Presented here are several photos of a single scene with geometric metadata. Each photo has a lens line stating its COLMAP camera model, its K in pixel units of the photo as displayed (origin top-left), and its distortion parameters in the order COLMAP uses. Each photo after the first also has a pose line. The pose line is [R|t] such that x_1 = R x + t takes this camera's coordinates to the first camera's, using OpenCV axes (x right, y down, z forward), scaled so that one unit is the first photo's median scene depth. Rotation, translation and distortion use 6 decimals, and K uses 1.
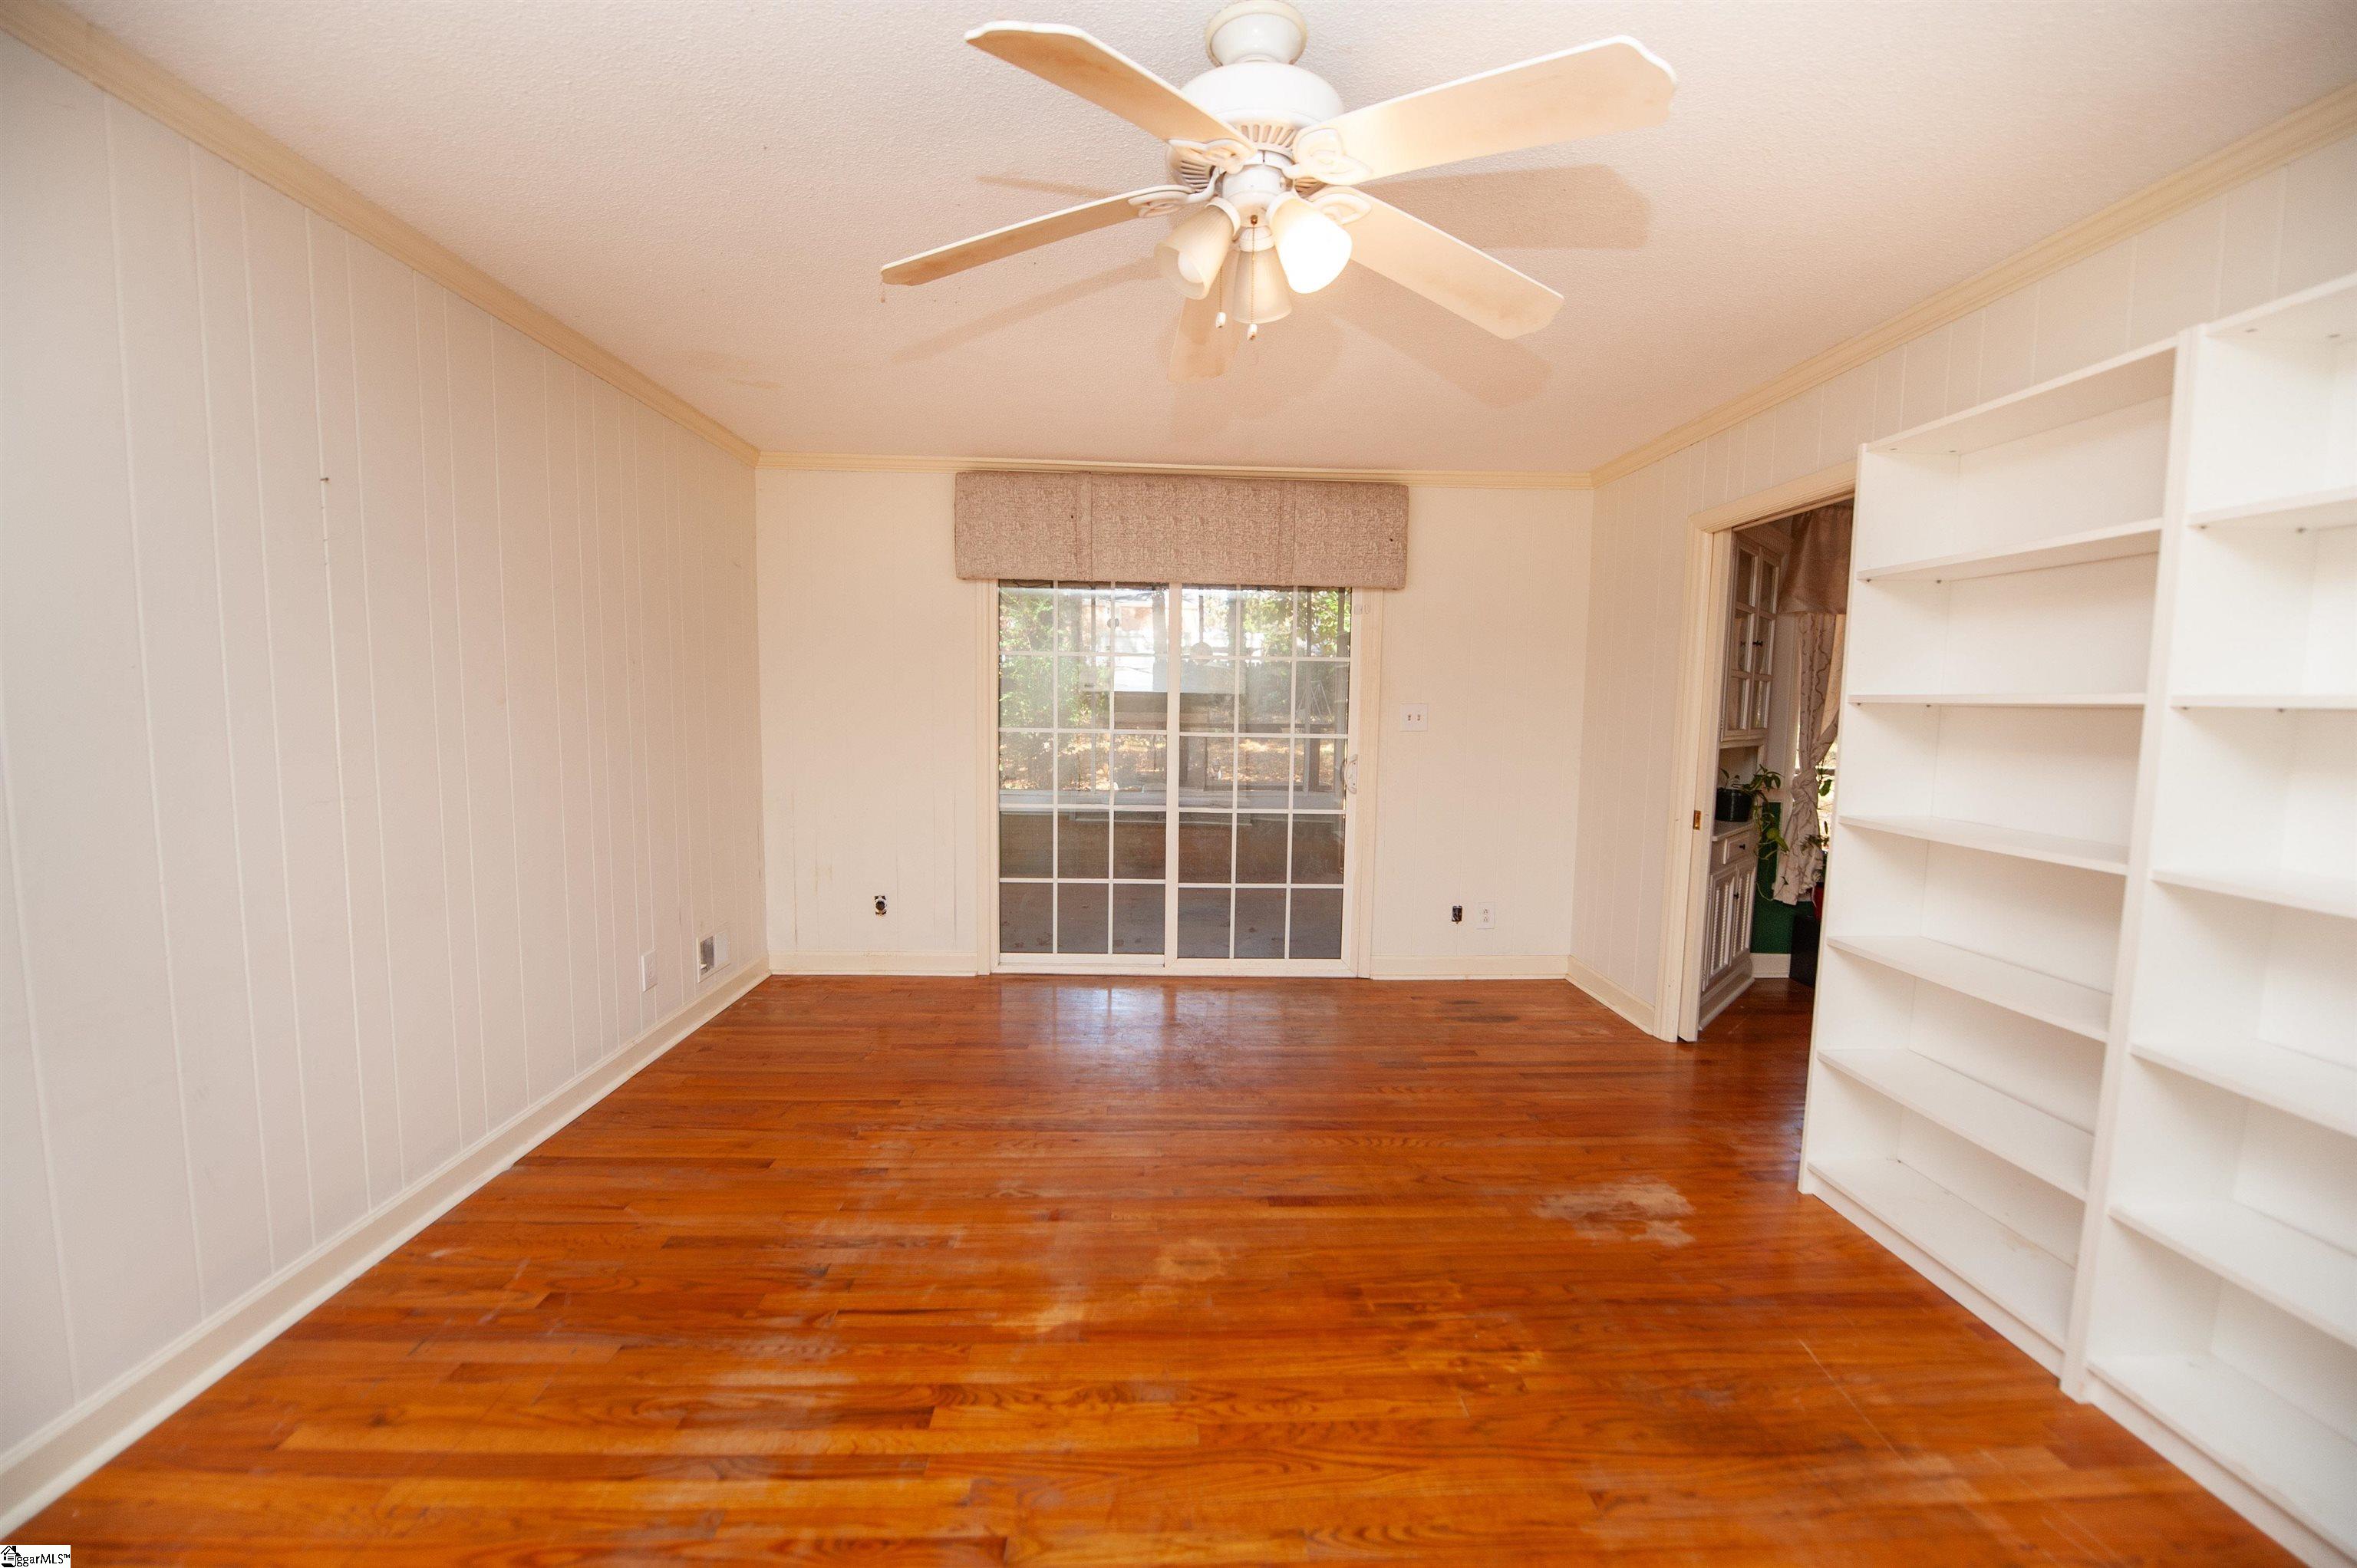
lens RADIAL K [[942.6, 0, 1184.1], [0, 942.6, 787.9], [0, 0, 1]] dist [-0.014227, -0.004166]
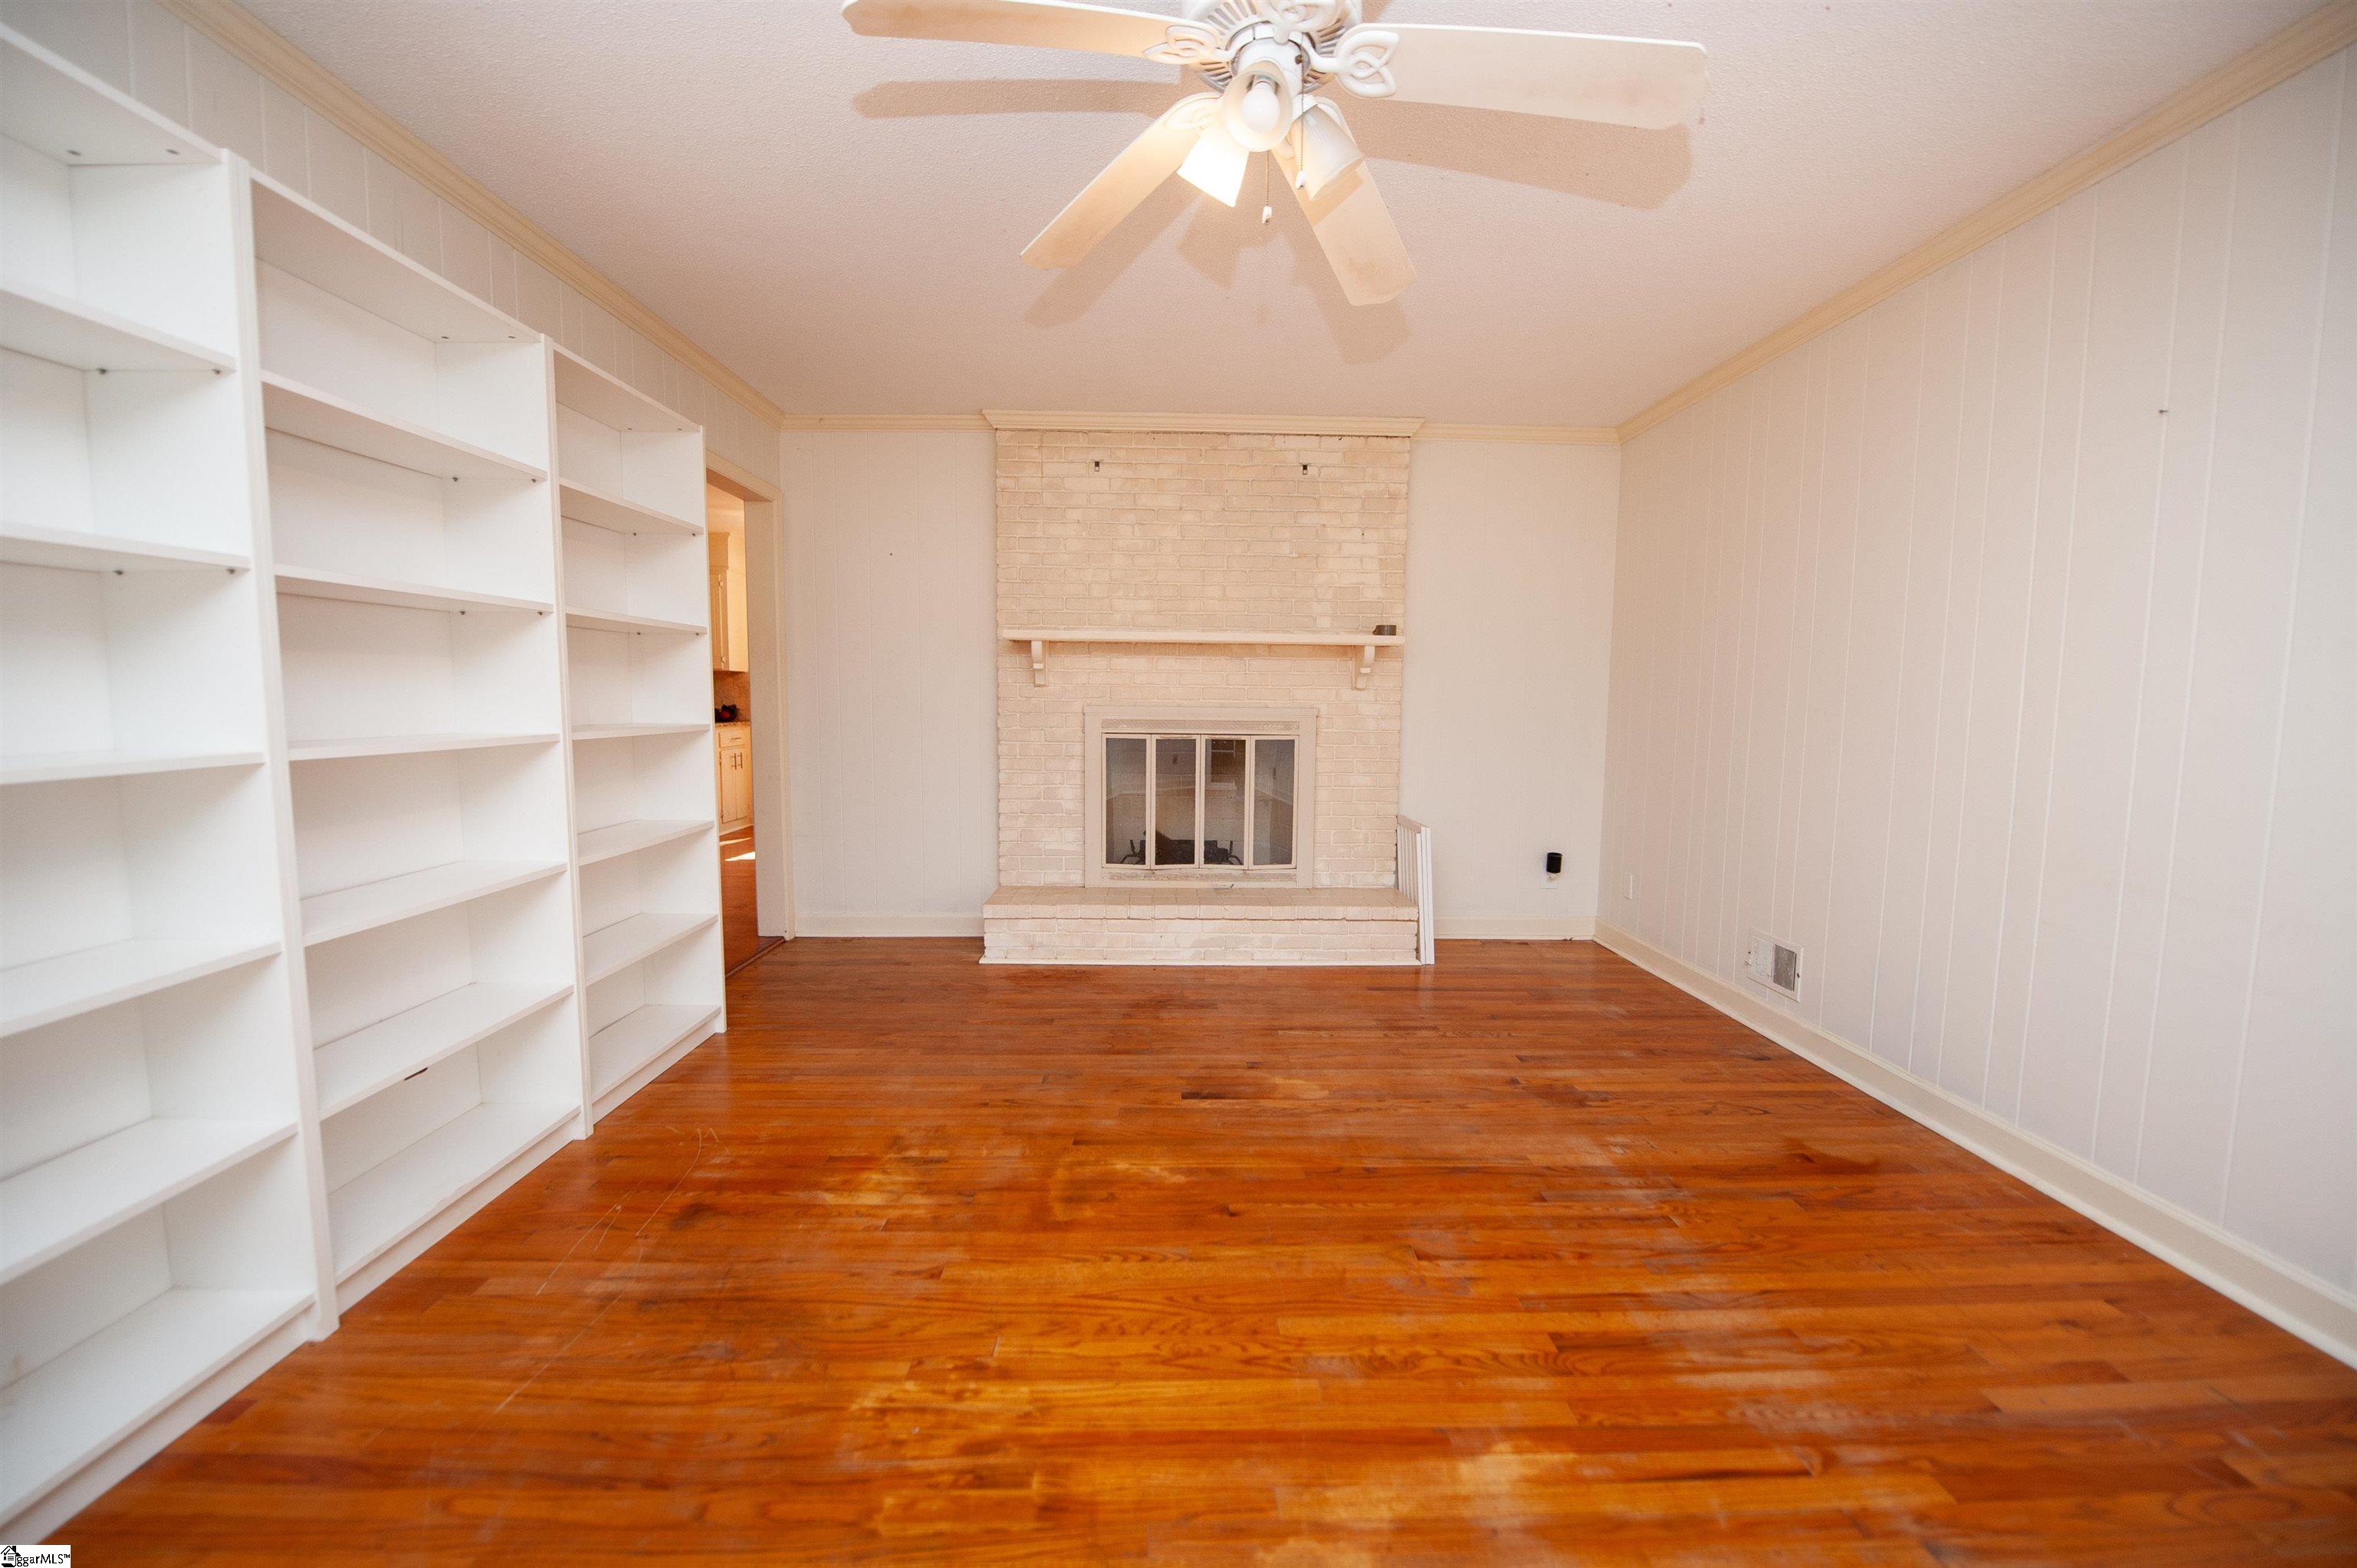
lens RADIAL K [[942.6, 0, 1184.1], [0, 942.6, 787.9], [0, 0, 1]] dist [-0.014227, -0.004166]
pose [[-0.999608, -0.025334, 0.011917, 0.113963], [-0.022632, 0.981767, 0.188734, -0.067551], [-0.016481, 0.188390, -0.981956, 1.796833]]
